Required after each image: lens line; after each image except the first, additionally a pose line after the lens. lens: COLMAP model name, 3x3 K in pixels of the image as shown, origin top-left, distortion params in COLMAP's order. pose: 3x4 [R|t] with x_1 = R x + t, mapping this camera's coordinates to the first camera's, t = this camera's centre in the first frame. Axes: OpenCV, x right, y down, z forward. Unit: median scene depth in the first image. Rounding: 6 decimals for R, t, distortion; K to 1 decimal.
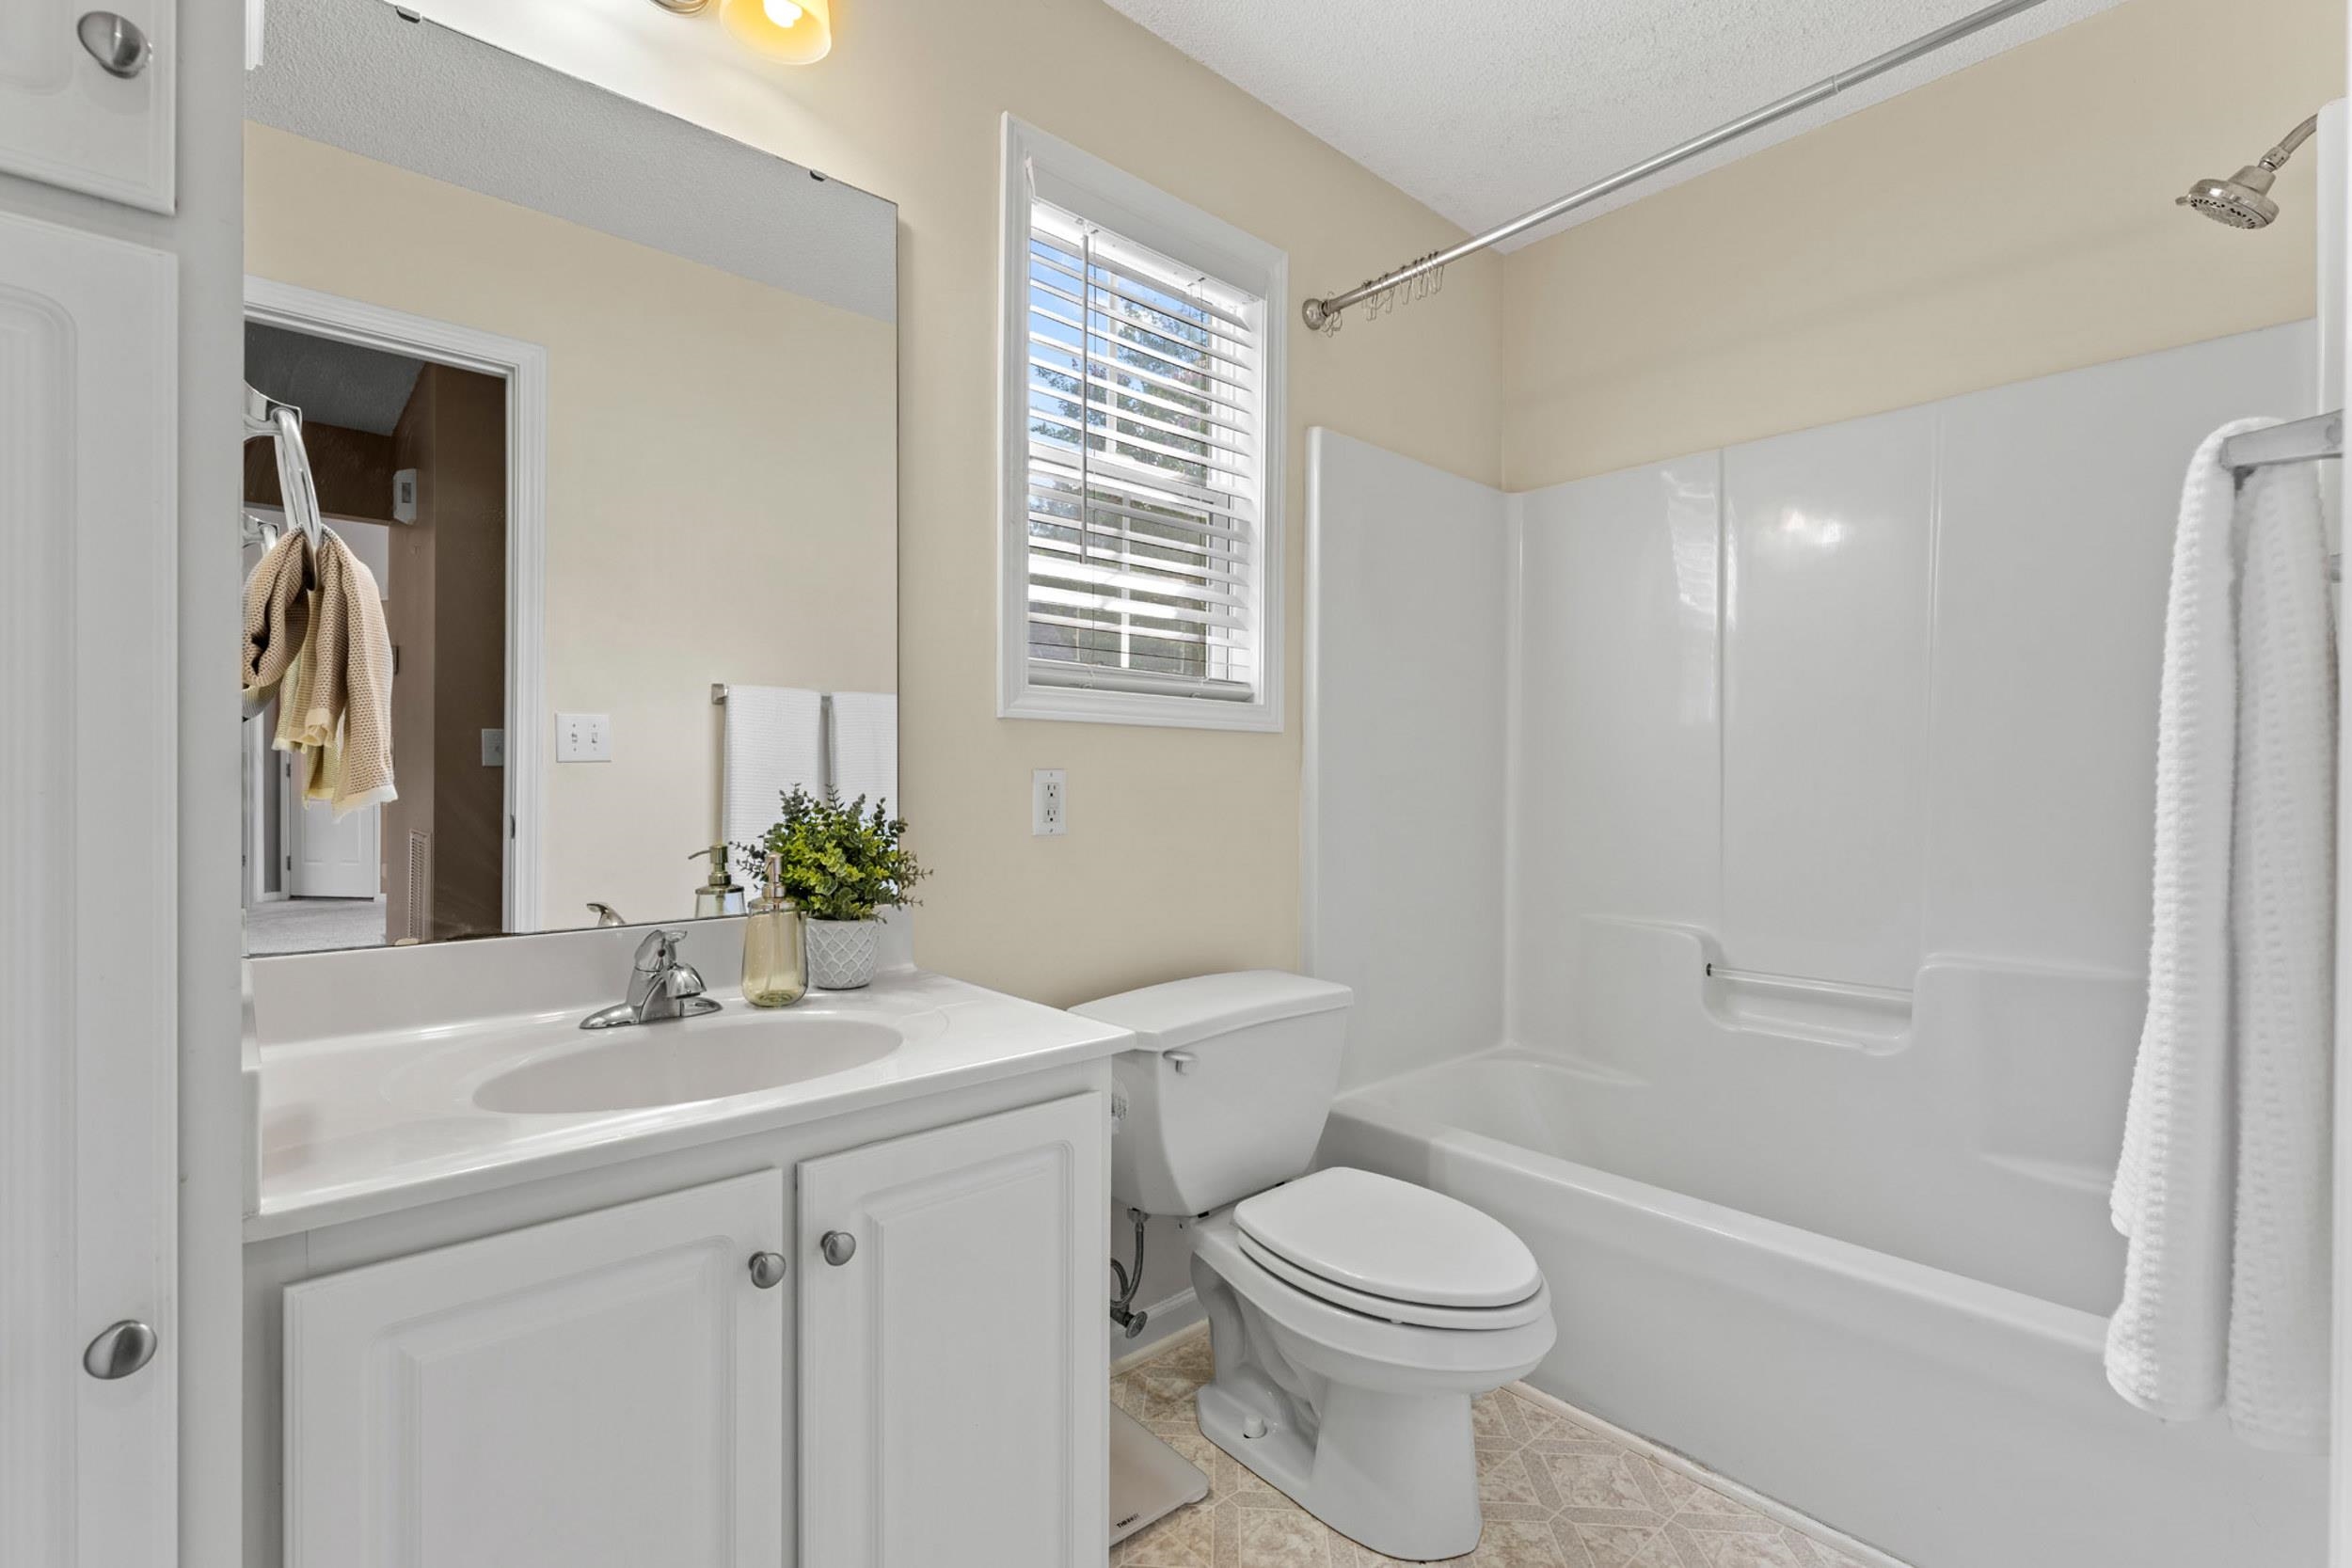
lens RADIAL K [[1021.3, 0, 1176.0], [0, 1021.3, 784.0], [0, 0, 1]] dist [-0.000267, -0.000027]
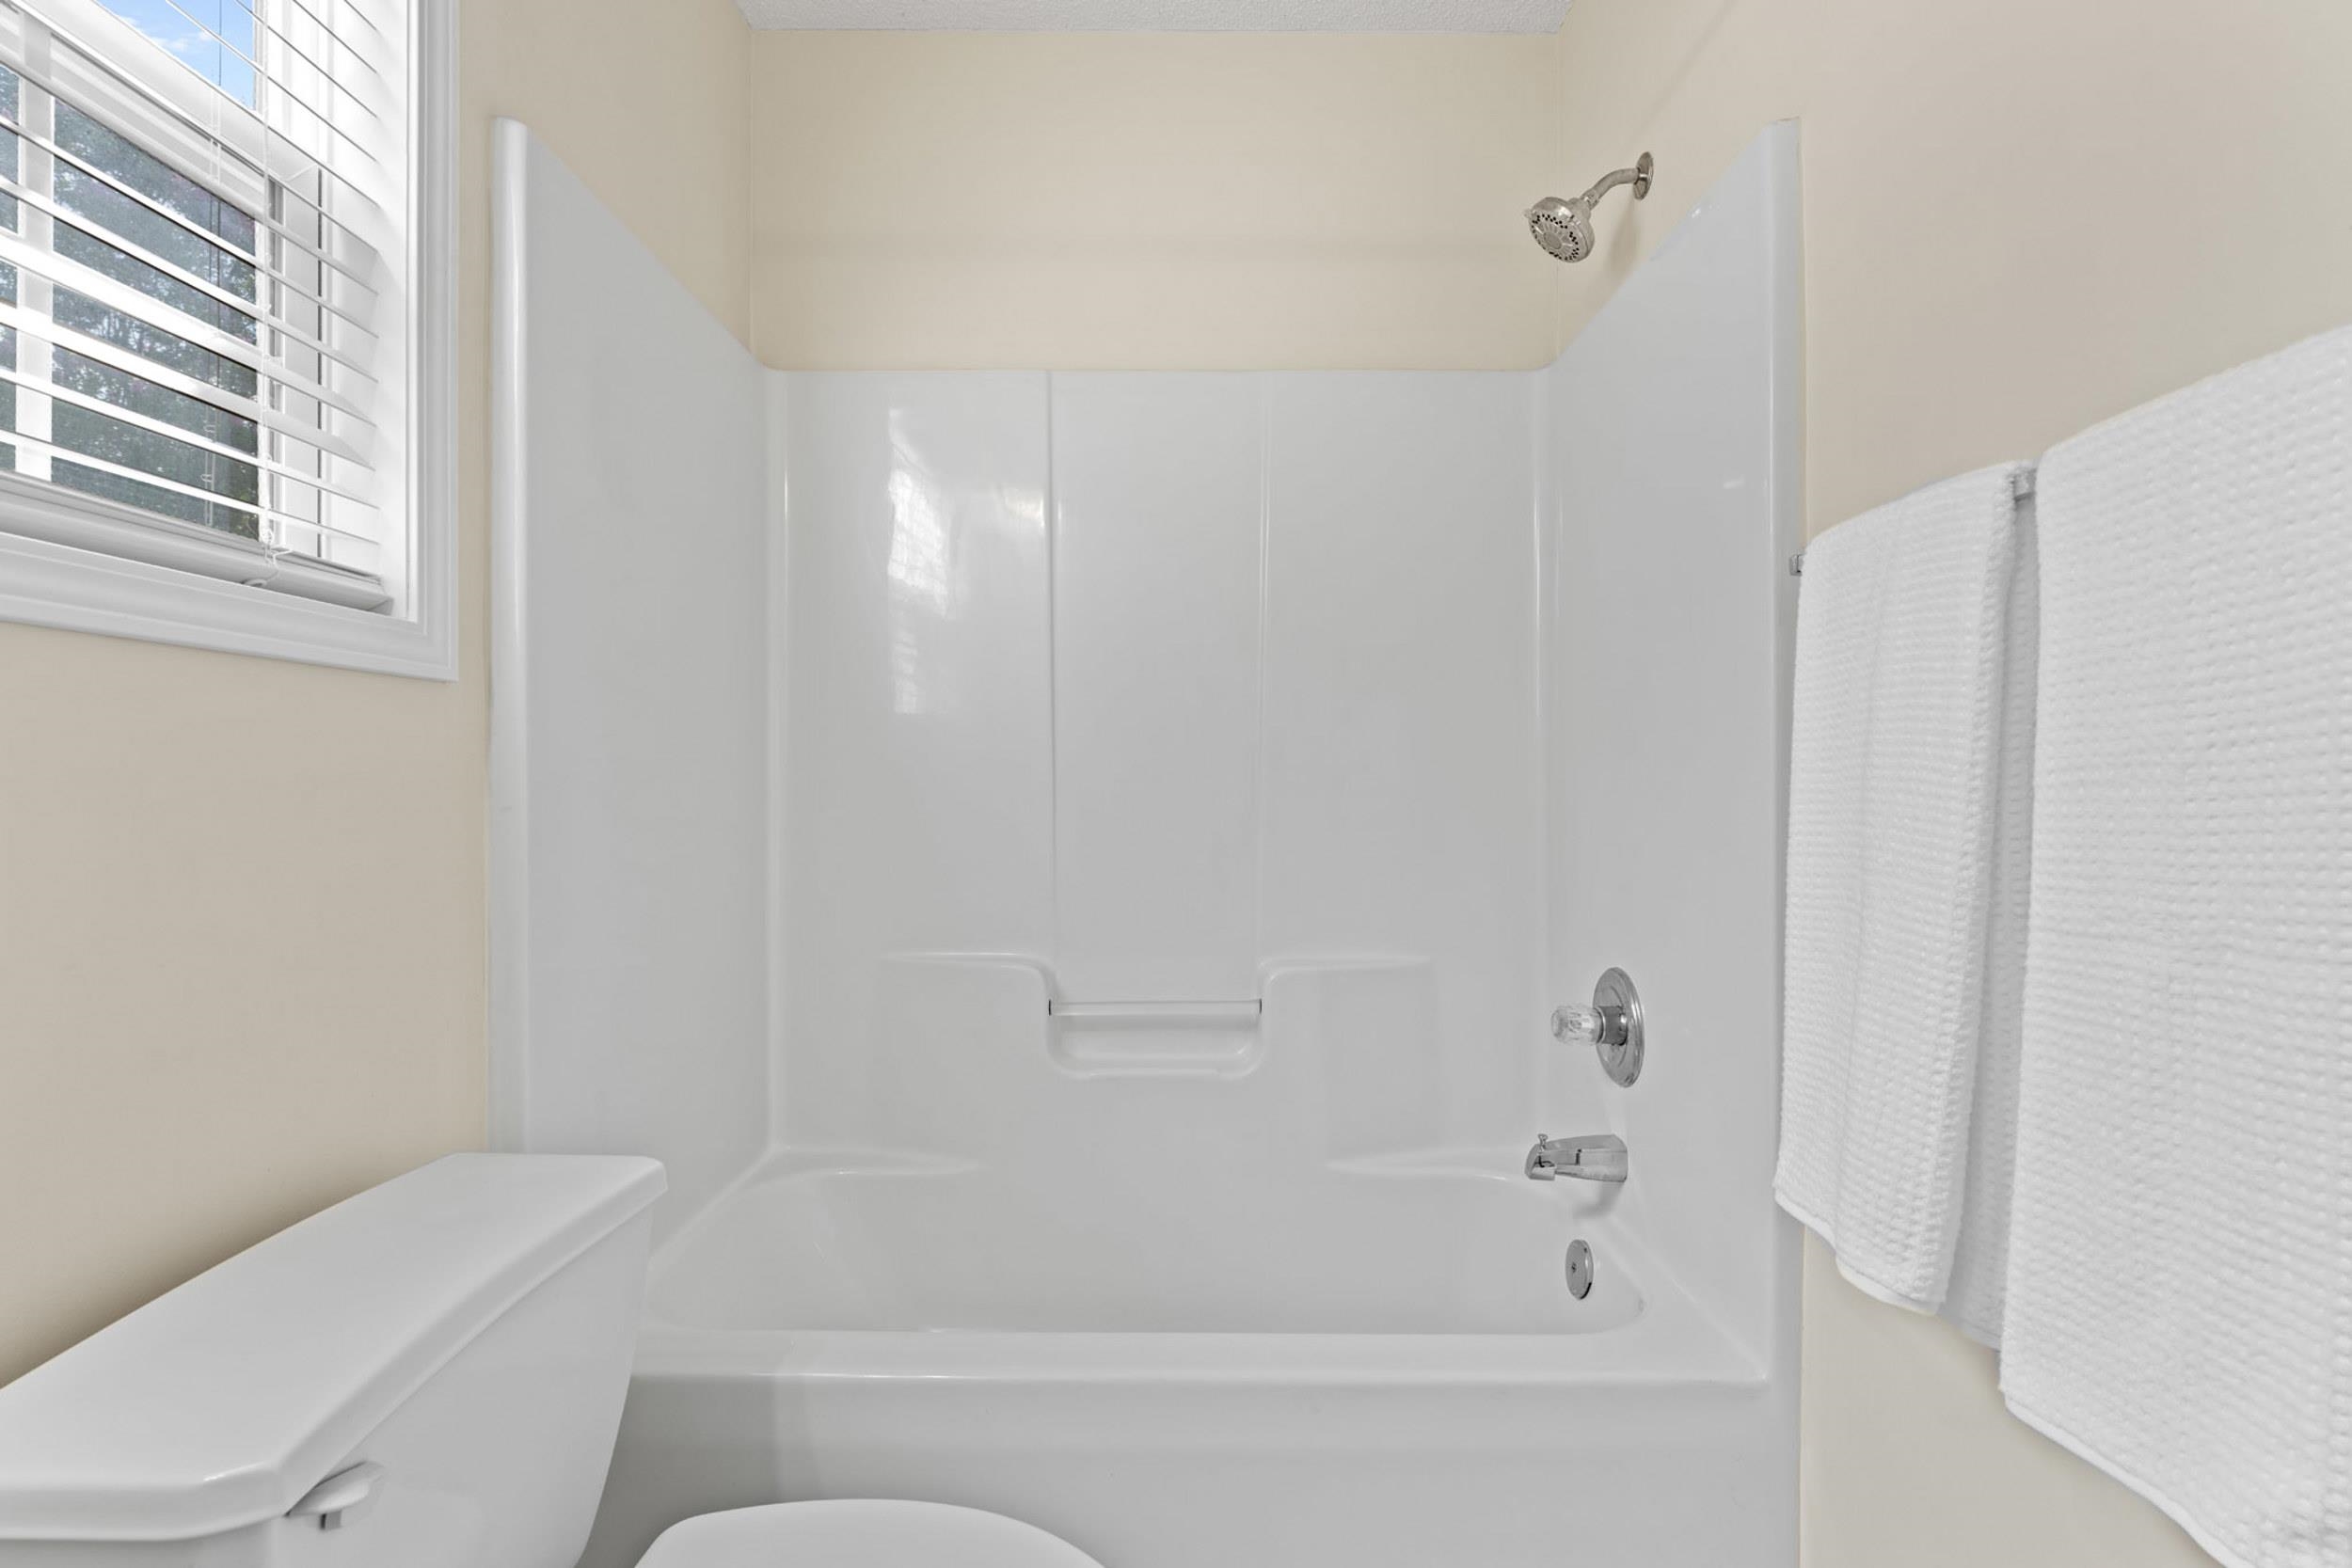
lens RADIAL K [[1104.6, 0, 1171.9], [0, 1104.6, 788.4], [0, 0, 1]] dist [0.026773, 0.000514]
pose [[0.677392, -0.006579, 0.735593, -0.068411], [0.008197, 0.999965, 0.001394, 0.006038], [-0.735577, 0.005085, 0.677422, 0.352376]]
